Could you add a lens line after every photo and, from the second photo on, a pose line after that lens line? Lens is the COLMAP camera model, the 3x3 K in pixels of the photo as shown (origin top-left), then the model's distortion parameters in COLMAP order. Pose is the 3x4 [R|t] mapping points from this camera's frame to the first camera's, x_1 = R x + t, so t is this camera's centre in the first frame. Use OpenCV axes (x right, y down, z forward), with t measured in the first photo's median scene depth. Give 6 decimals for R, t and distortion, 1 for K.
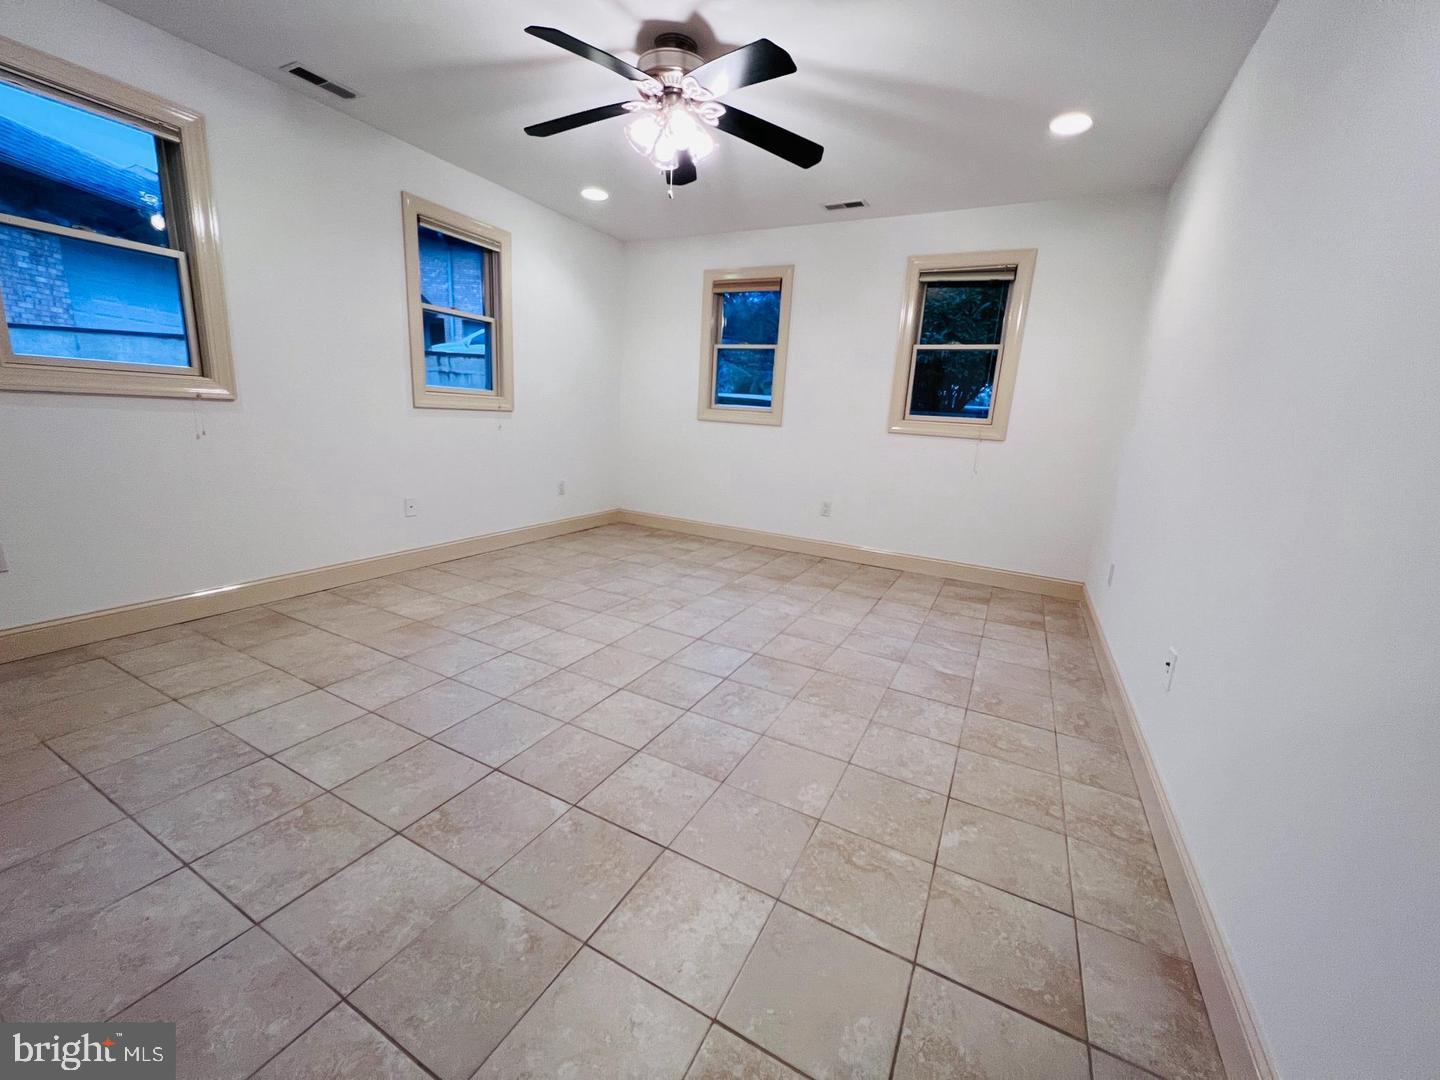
lens RADIAL K [[569.8, 0, 724.4], [0, 569.8, 541.4], [0, 0, 1]] dist [0.000956, -0.000270]
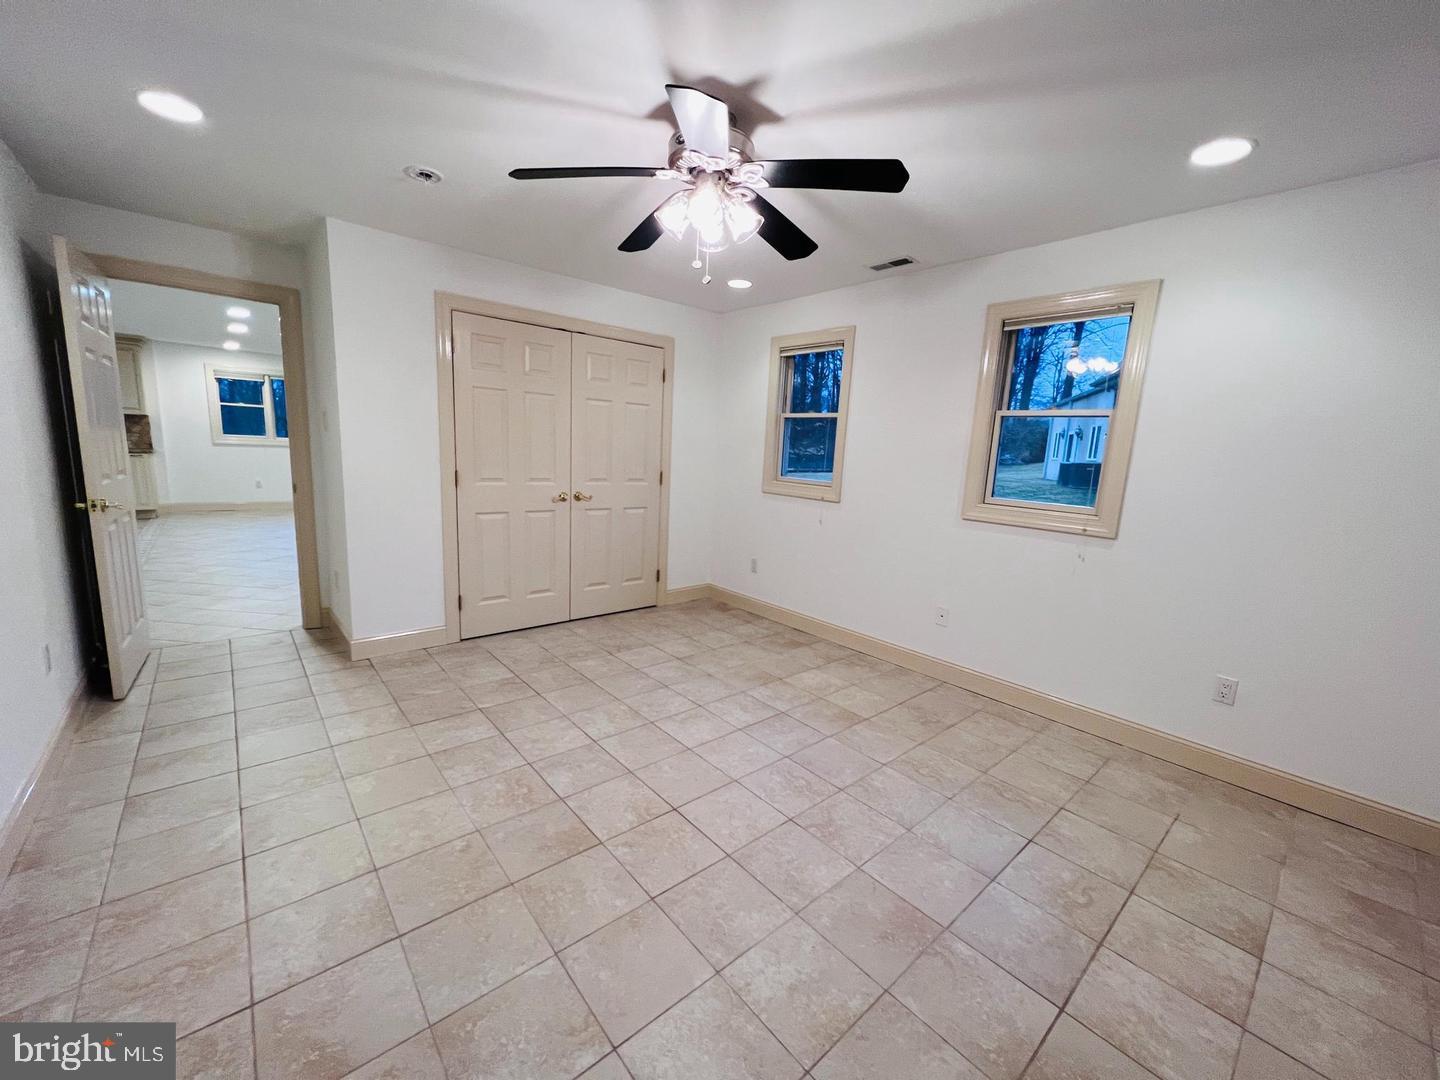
lens RADIAL K [[569.8, 0, 724.4], [0, 569.8, 541.4], [0, 0, 1]] dist [0.000956, -0.000270]
pose [[-0.363833, 0.076651, -0.928305, 0.623721], [-0.275198, 0.943273, 0.185746, -0.334472], [0.889883, 0.323048, -0.322099, 1.206859]]
